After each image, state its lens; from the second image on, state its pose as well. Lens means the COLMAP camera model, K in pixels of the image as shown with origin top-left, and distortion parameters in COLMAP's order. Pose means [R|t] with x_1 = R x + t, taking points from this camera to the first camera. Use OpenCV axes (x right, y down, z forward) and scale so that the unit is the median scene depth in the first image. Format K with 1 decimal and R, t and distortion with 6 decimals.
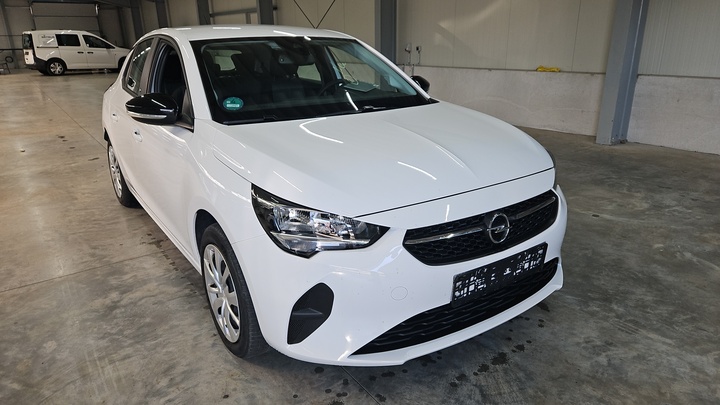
lens RADIAL K [[490.1, 0, 362.9], [0, 490.1, 202.9], [0, 0, 1]] dist [0.008636, -0.007253]
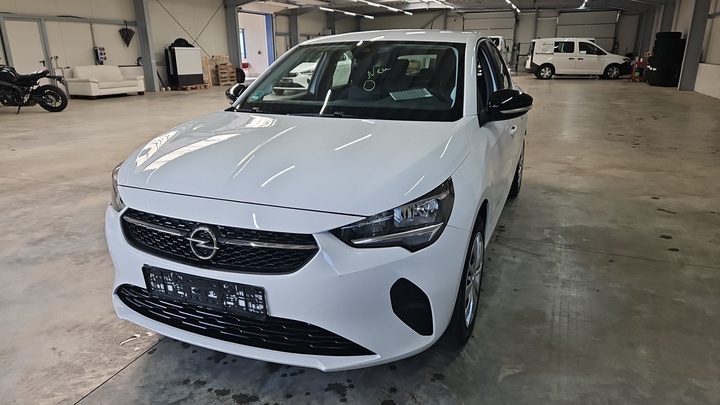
lens RADIAL K [[490.1, 0, 362.0], [0, 490.1, 205.2], [0, 0, 1]] dist [0.008636, -0.007253]
pose [[0.536031, 0.253724, -0.805167, 0.118865], [-0.260605, 0.956916, 0.128048, -0.021812], [0.802967, 0.141193, 0.579059, 0.070398]]
